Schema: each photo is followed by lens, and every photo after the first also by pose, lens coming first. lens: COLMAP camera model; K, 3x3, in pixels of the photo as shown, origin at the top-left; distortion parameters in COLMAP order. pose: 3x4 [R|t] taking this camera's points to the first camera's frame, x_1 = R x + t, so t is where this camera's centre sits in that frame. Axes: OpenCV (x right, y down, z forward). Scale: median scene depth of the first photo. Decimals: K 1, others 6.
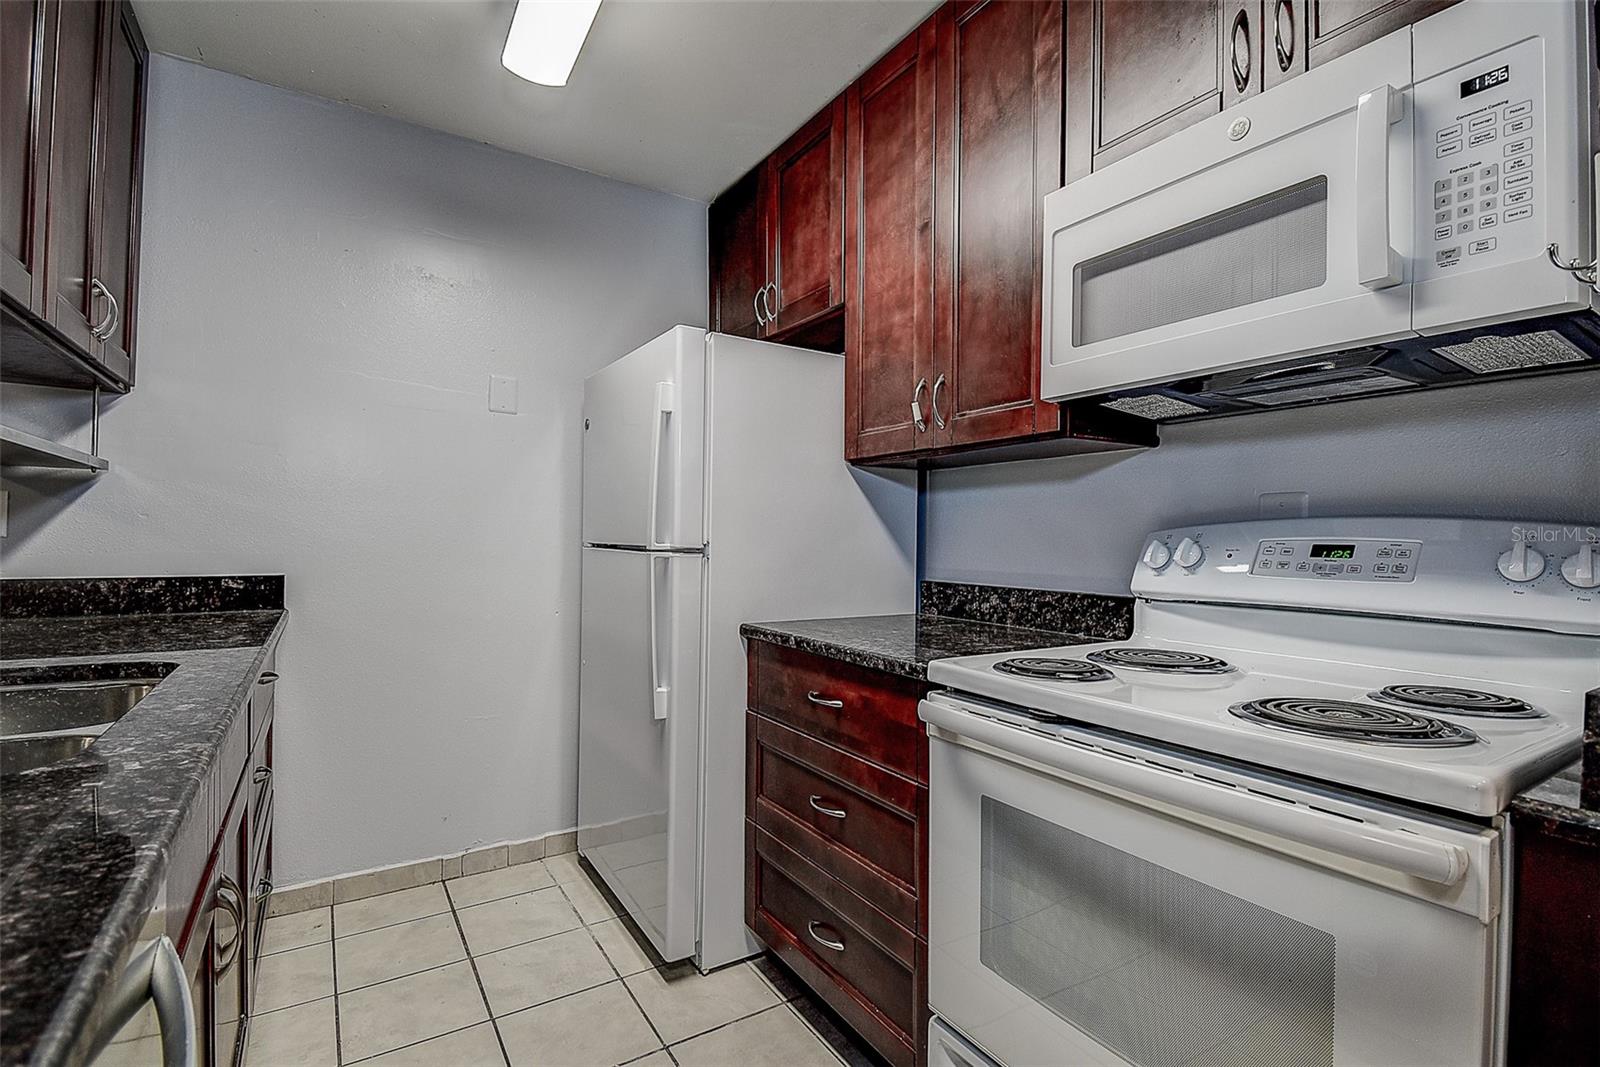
lens RADIAL K [[729.9, 0, 809.3], [0, 729.9, 530.6], [0, 0, 1]] dist [0.001149, -0.011956]
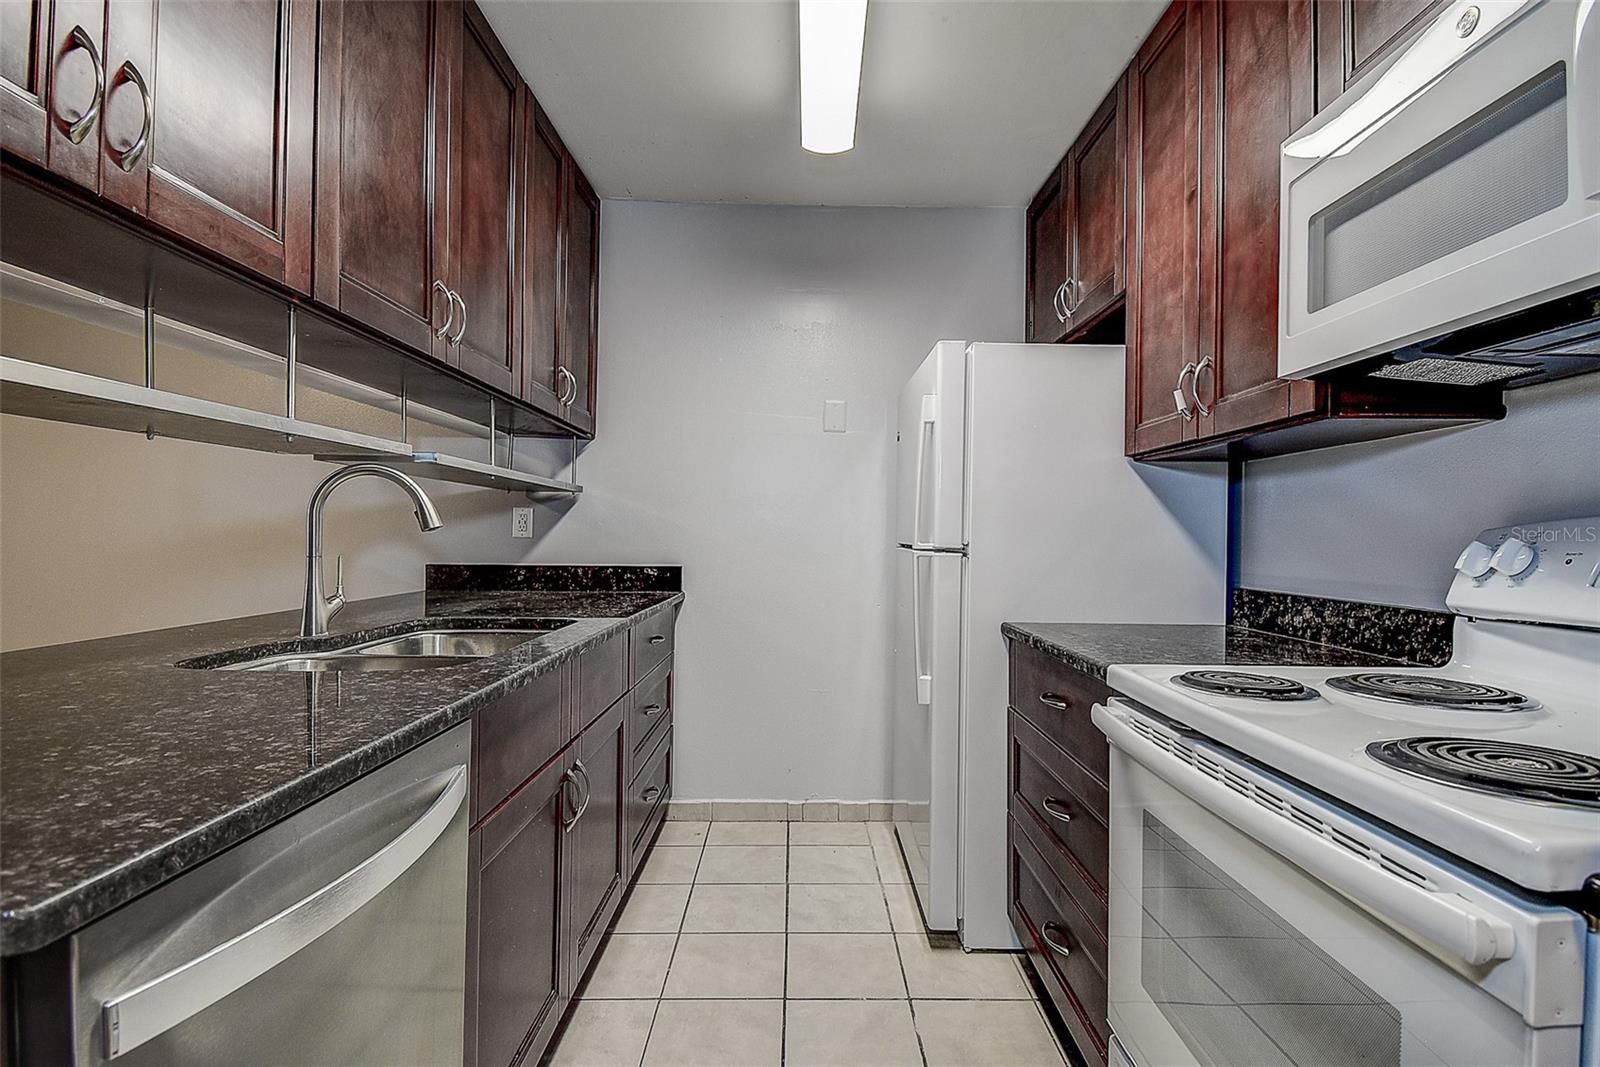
lens RADIAL K [[729.9, 0, 808.5], [0, 729.9, 525.6], [0, 0, 1]] dist [0.001149, -0.011956]
pose [[0.845884, -0.009358, -0.533284, 0.228304], [0.004308, 0.999933, -0.010714, 0.001694], [0.533349, 0.006766, 0.845868, -0.018651]]
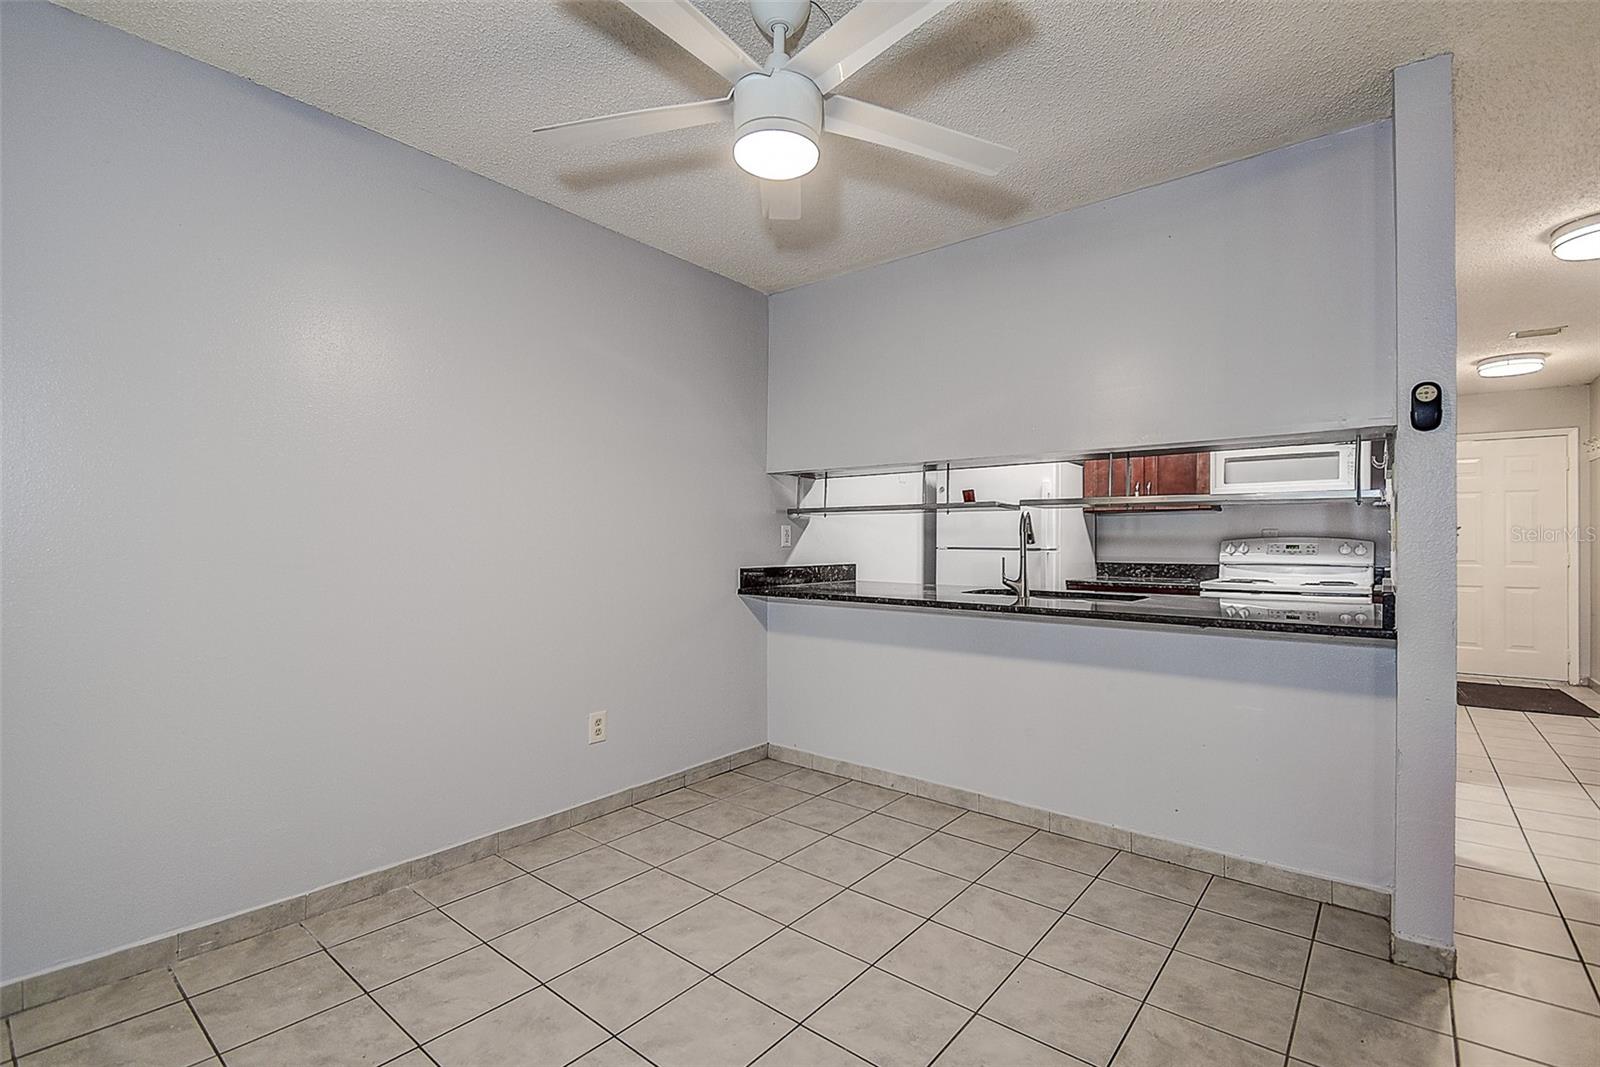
lens RADIAL K [[729.9, 0, 775.1], [0, 729.9, 546.8], [0, 0, 1]] dist [0.001149, -0.011956]
pose [[0.955669, -0.009549, 0.294288, -1.805642], [0.003745, 0.999787, 0.020279, -0.036982], [-0.294419, -0.018278, 0.955502, -1.094967]]
